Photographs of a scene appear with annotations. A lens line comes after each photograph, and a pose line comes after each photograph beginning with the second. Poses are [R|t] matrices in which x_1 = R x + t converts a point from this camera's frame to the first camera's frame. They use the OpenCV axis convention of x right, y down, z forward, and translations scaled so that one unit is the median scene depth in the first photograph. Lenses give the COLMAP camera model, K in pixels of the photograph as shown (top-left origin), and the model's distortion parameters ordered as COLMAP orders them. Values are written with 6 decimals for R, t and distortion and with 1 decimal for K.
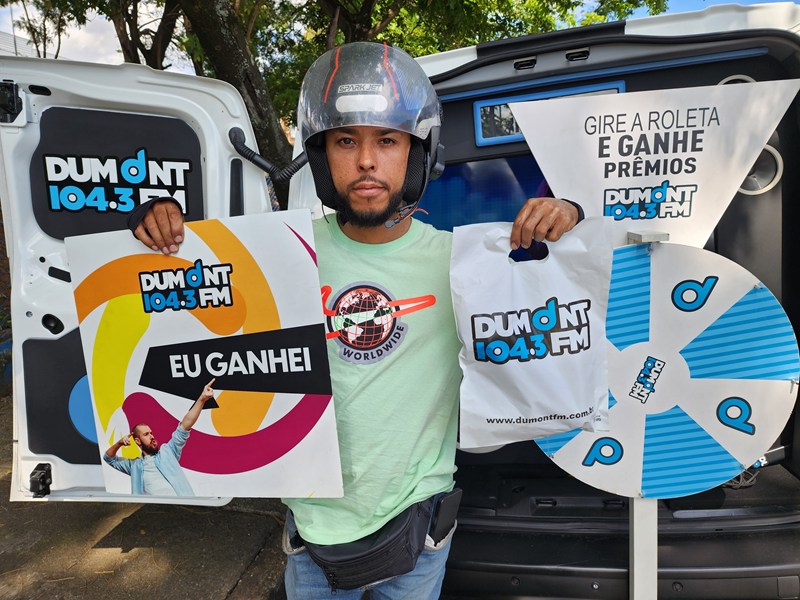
lens RADIAL K [[545.3, 0, 395.1], [0, 545.3, 295.5], [0, 0, 1]] dist [0.074795, -0.076470]
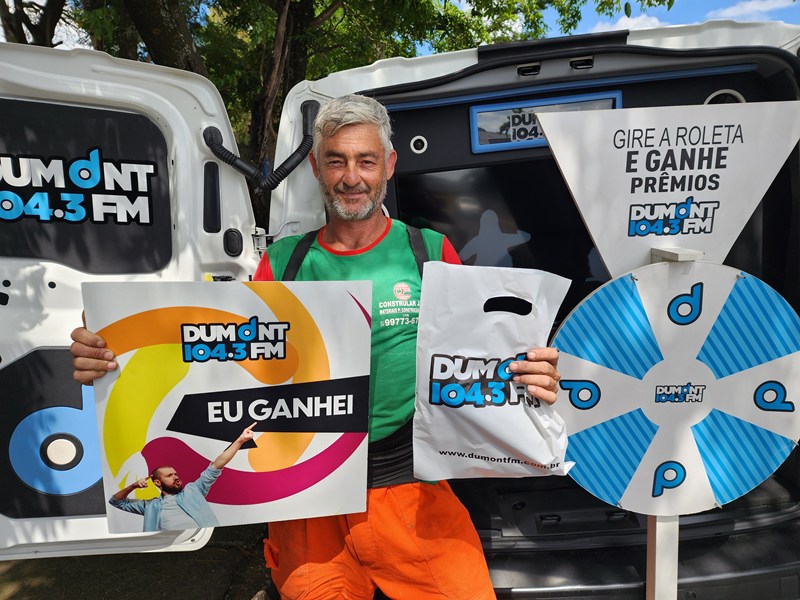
lens RADIAL K [[545.3, 0, 395.1], [0, 545.3, 295.5], [0, 0, 1]] dist [0.074795, -0.076470]
pose [[0.987026, -0.021861, 0.159066, -0.166666], [0.019598, 0.999683, 0.015780, -0.049229], [-0.159361, -0.012458, 0.987142, 0.089406]]
